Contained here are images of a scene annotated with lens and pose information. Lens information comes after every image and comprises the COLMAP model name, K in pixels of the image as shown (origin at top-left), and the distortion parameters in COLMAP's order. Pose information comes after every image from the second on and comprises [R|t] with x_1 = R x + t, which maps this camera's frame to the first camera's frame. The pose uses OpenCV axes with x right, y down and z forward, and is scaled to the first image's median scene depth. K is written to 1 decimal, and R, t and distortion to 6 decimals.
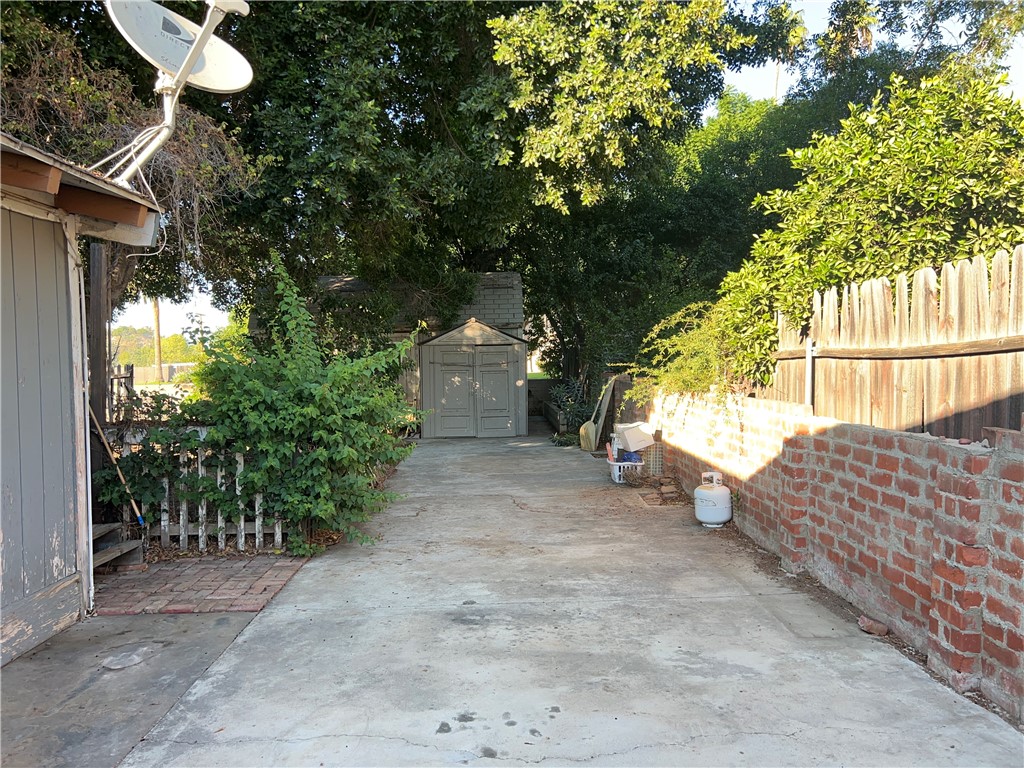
lens RADIAL K [[778.9, 0, 508.7], [0, 778.9, 392.7], [0, 0, 1]] dist [0.029803, 0.000487]
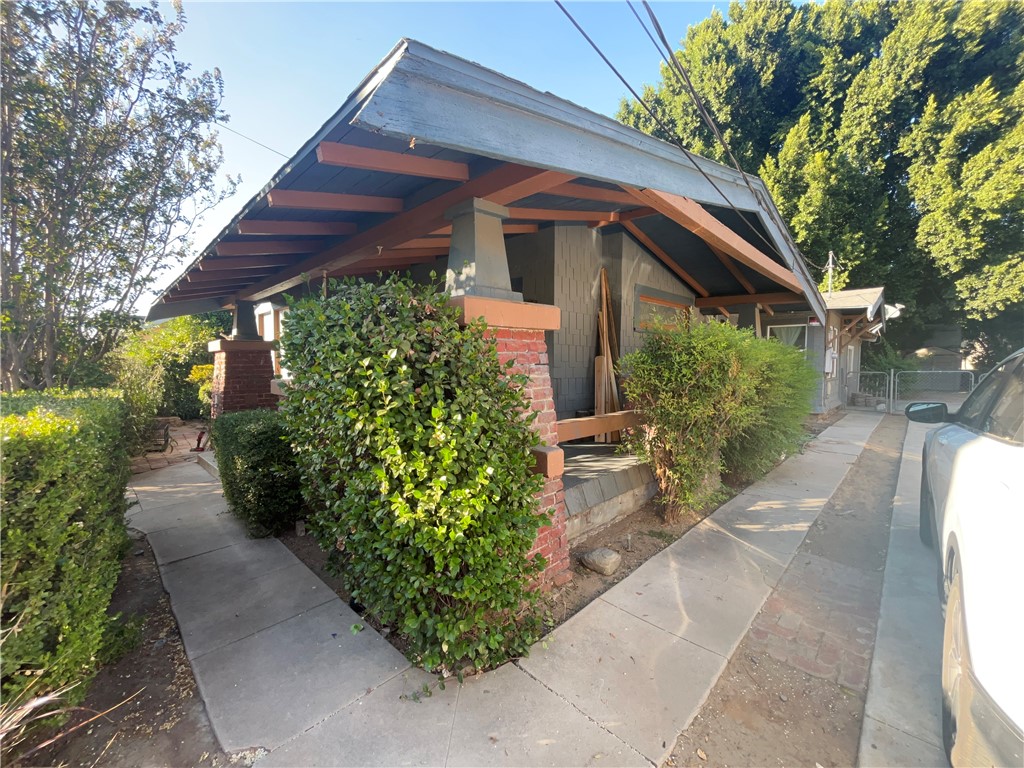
lens RADIAL K [[421.8, 0, 512.0], [0, 421.8, 384.0], [0, 0, 1]] dist [0.000078, -0.000068]
pose [[0.701648, 0.053643, -0.710502, -0.052996], [-0.041681, 0.998544, 0.034229, 0.100156], [0.711304, 0.005598, 0.702862, -2.154933]]
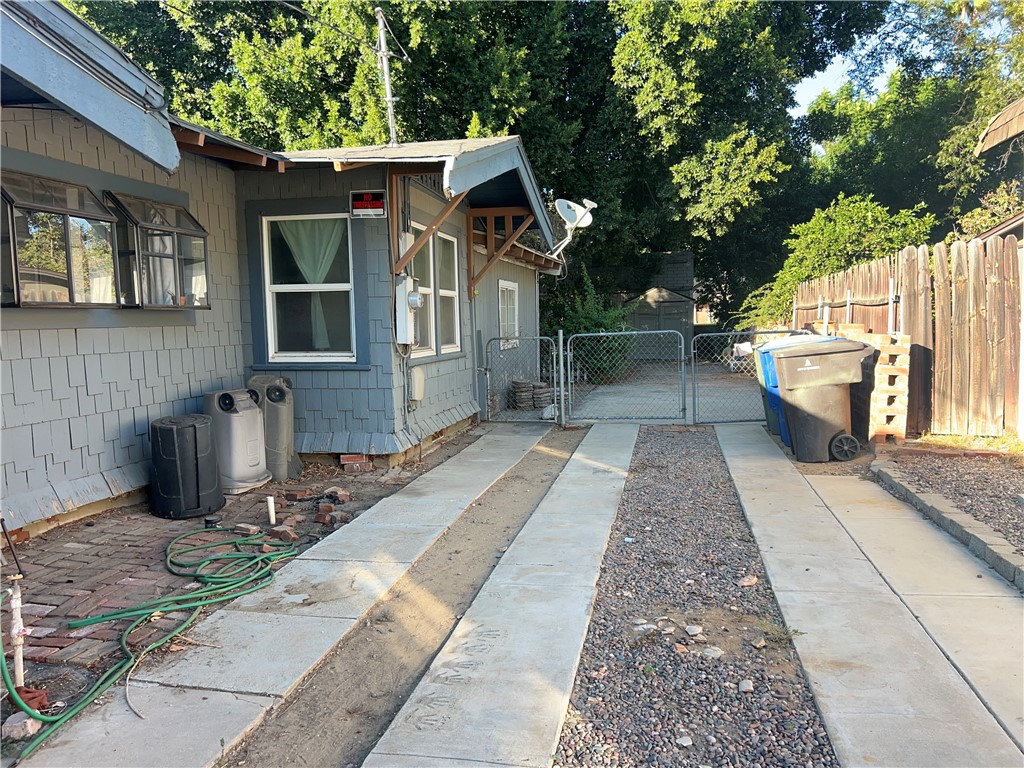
lens RADIAL K [[812.7, 0, 474.9], [0, 812.7, 384.6], [0, 0, 1]] dist [-0.054836, -0.001452]
pose [[0.964998, 0.020100, -0.261484, 0.049371], [-0.008129, 0.998872, 0.046780, 0.066644], [0.262129, -0.043017, 0.964073, -1.389784]]
